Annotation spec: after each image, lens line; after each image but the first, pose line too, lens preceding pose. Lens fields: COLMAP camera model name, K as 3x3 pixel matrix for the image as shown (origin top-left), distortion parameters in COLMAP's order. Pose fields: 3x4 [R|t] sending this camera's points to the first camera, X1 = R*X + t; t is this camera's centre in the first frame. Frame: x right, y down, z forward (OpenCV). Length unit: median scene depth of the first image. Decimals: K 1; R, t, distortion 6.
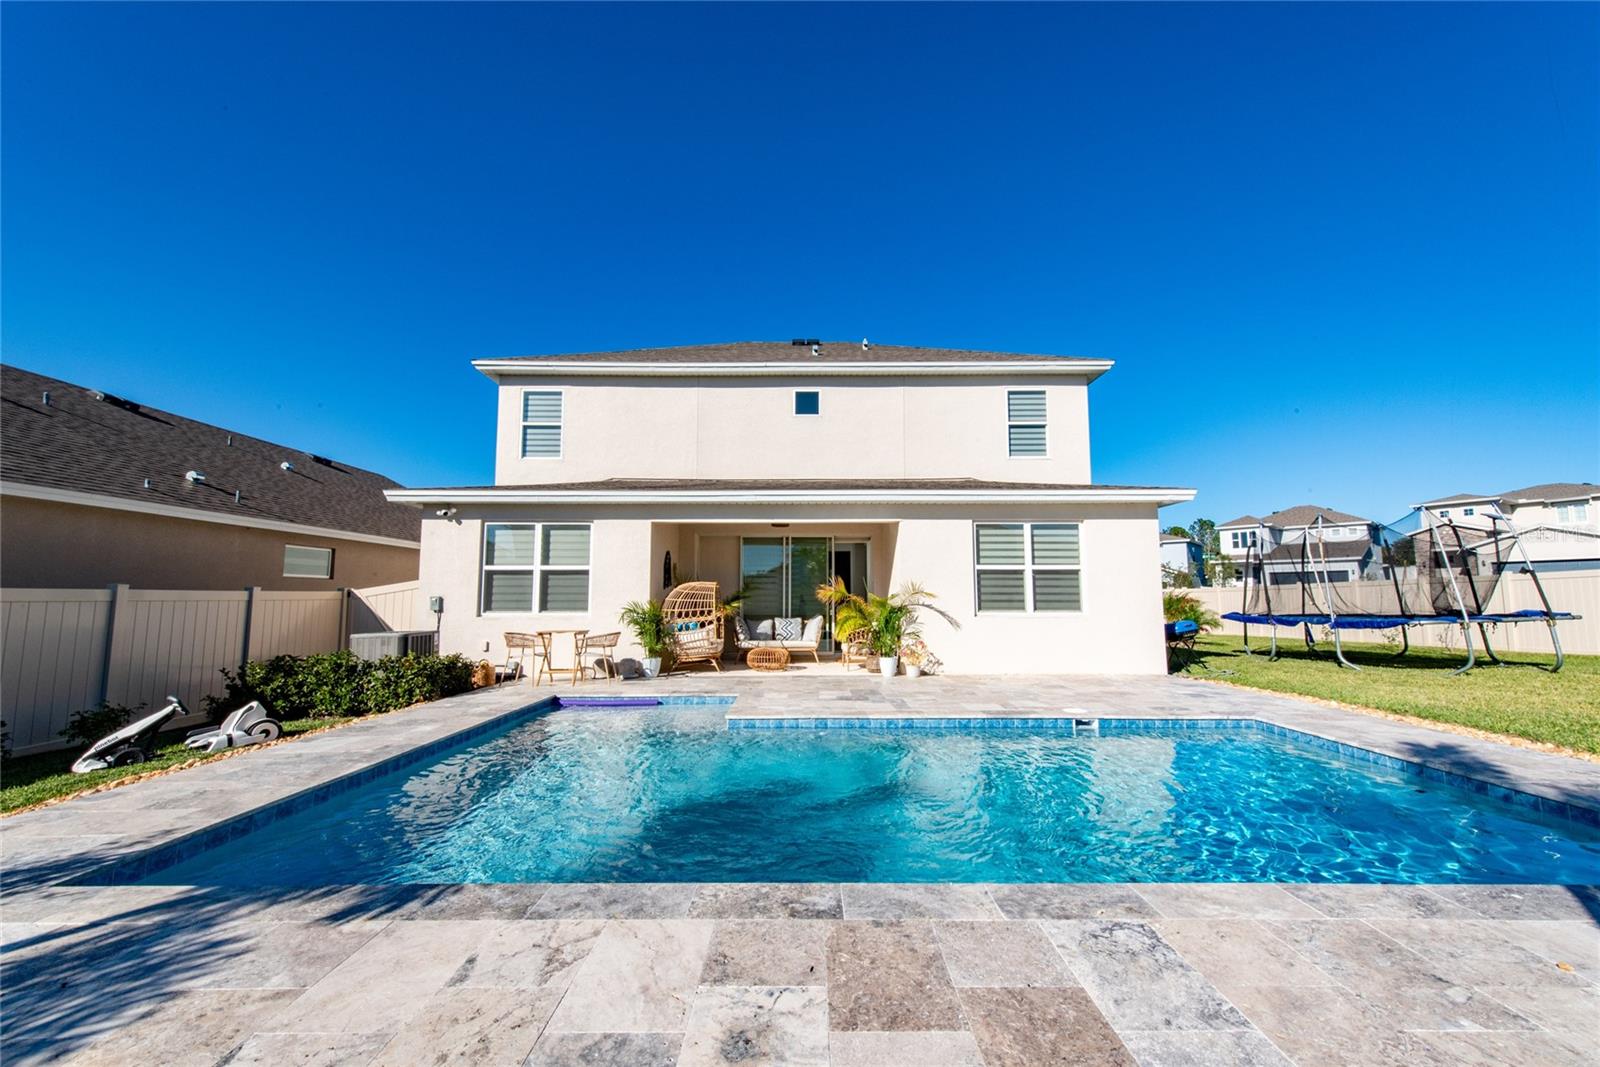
lens RADIAL K [[630.5, 0, 800.0], [0, 630.5, 533.5], [0, 0, 1]] dist [0.007716, -0.000024]
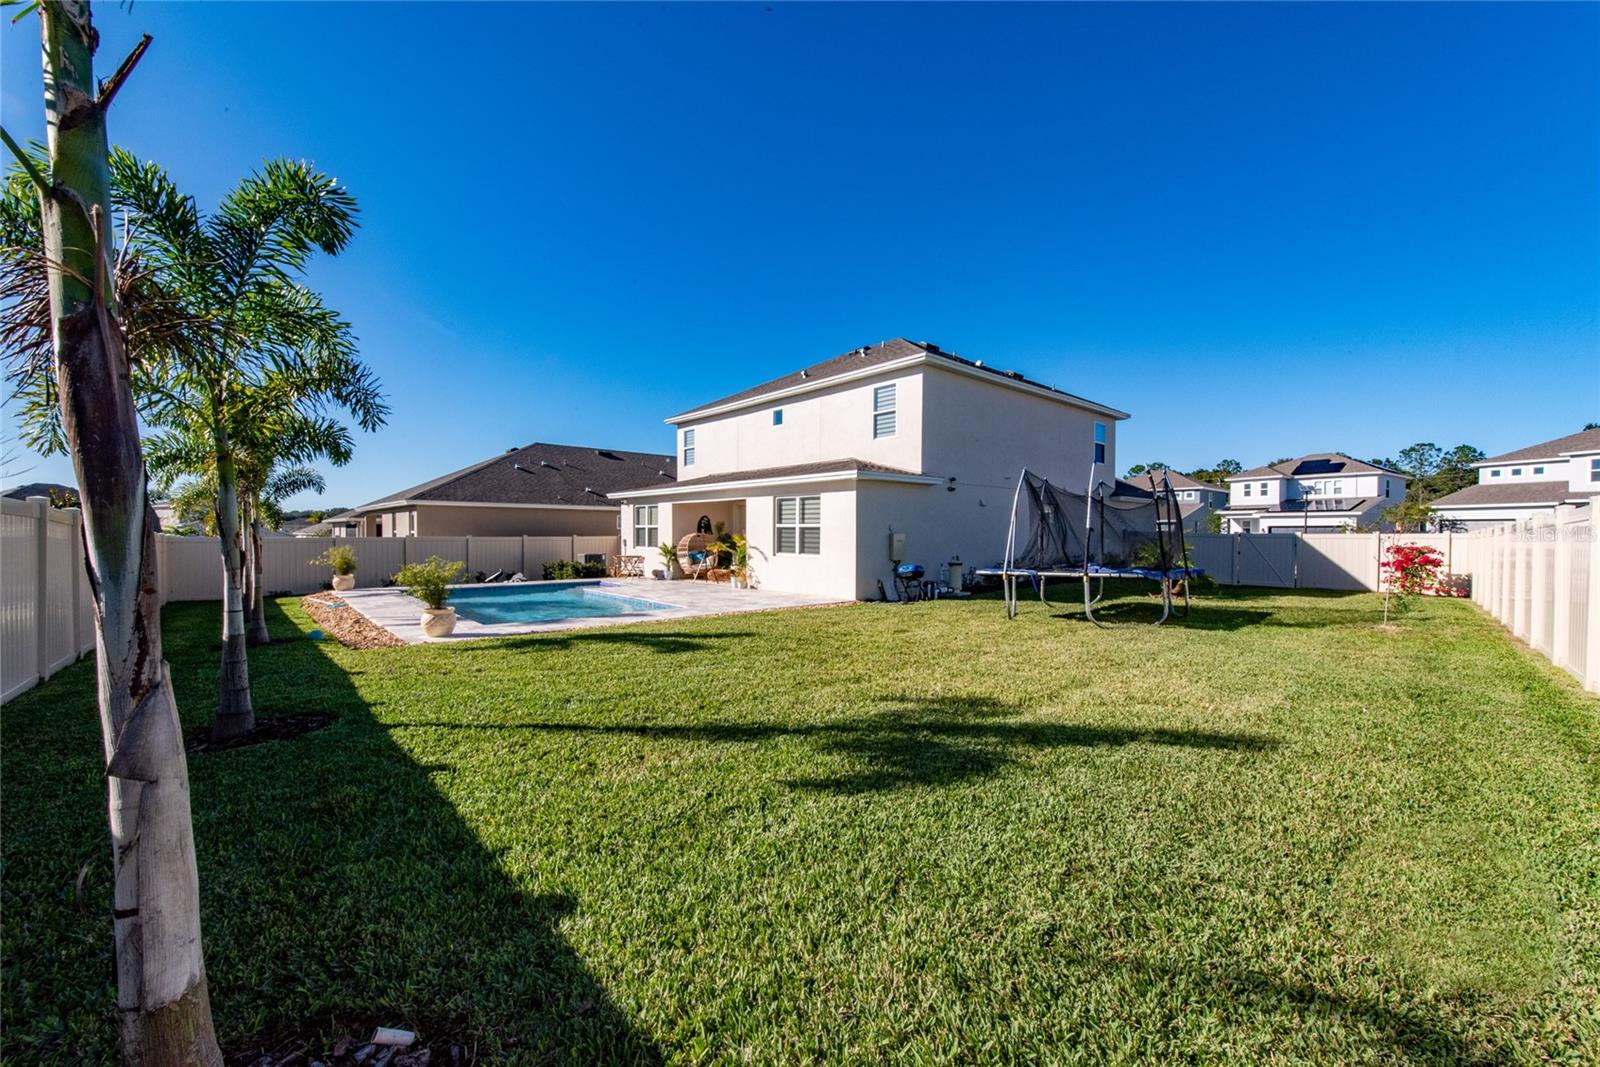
lens RADIAL K [[630.5, 0, 800.0], [0, 630.5, 533.5], [0, 0, 1]] dist [0.007716, -0.000024]
pose [[0.656102, 0.006974, -0.754640, 1.529284], [0.073015, 0.994680, 0.072673, -0.038956], [0.751132, -0.102781, 0.652102, -0.006982]]
